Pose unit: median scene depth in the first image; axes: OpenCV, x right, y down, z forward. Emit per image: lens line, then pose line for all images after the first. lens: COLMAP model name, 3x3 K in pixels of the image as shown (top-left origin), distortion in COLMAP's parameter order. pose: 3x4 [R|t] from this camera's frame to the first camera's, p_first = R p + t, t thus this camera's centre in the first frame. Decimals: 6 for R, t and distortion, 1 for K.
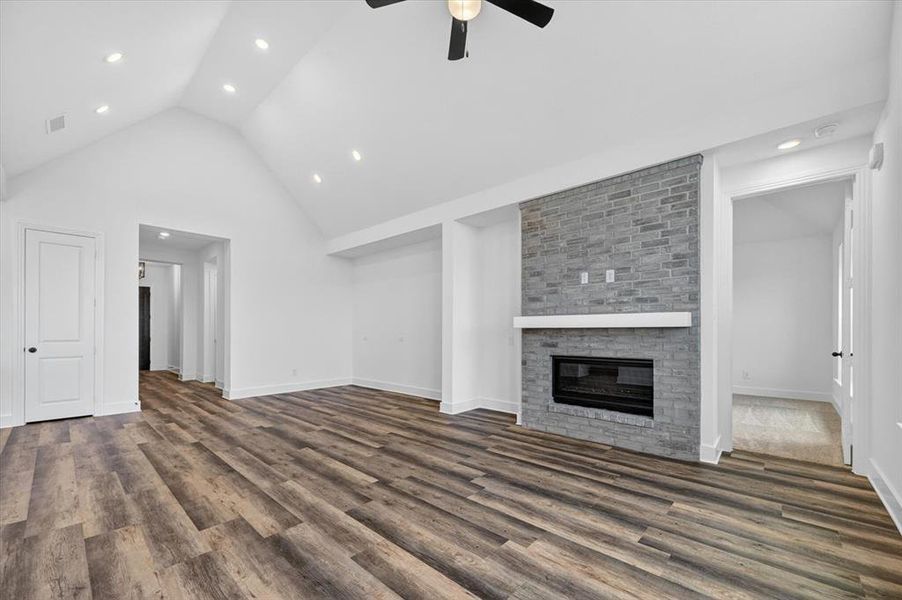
lens RADIAL K [[362.9, 0, 457.8], [0, 362.9, 330.9], [0, 0, 1]] dist [0.001230, 0.000173]
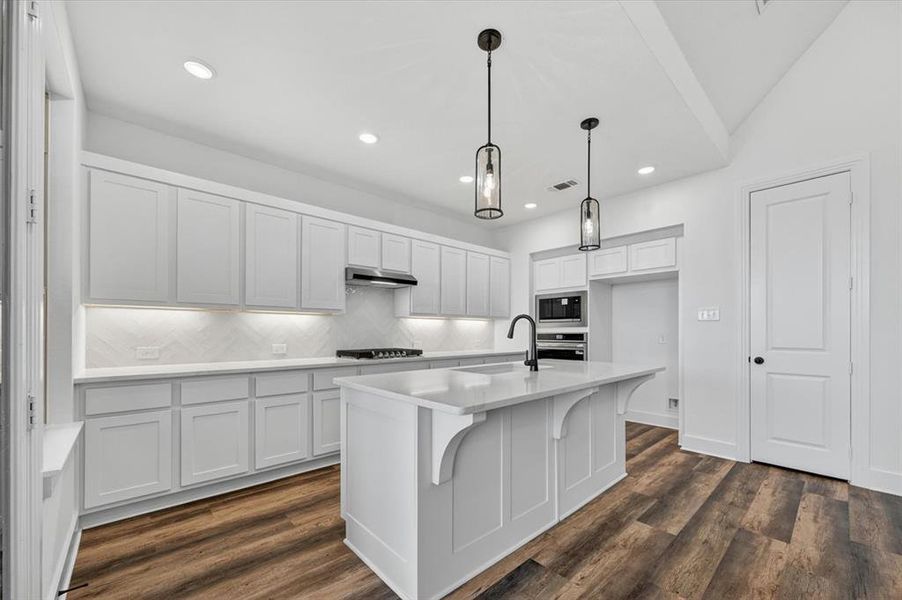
lens RADIAL K [[357.3, 0, 456.9], [0, 357.3, 328.7], [0, 0, 1]] dist [-0.001749, -0.000182]
pose [[-0.091482, -0.009389, -0.995762, -0.497788], [-0.001432, 0.999956, -0.009297, -0.001642], [0.995806, 0.000576, -0.091491, 0.562093]]
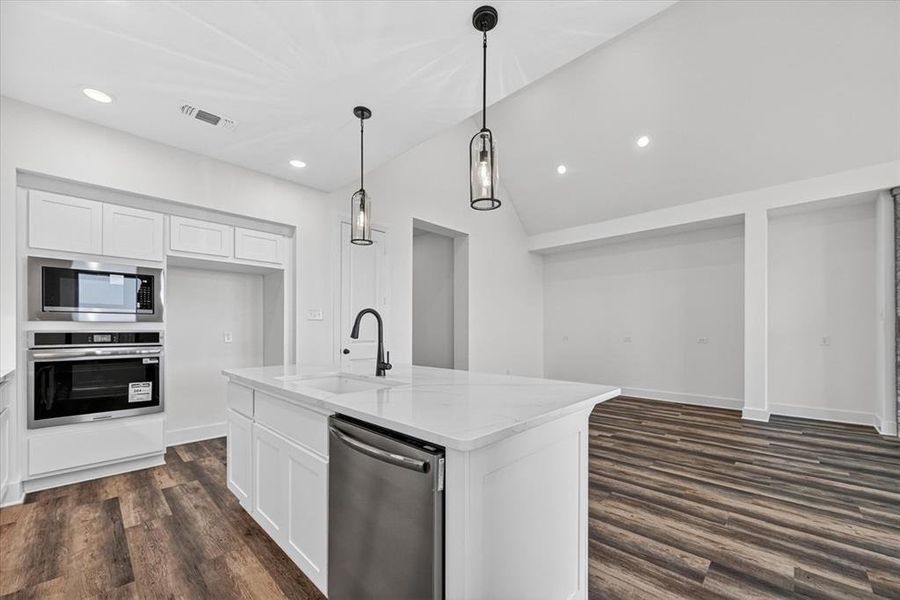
lens RADIAL K [[356.5, 0, 455.9], [0, 356.5, 328.7], [0, 0, 1]] dist [-0.001749, -0.000182]
pose [[0.999597, -0.001398, -0.028340, -1.009941], [0.001245, 0.999985, -0.005413, -0.000328], [0.028347, 0.005376, 0.999584, 0.104846]]
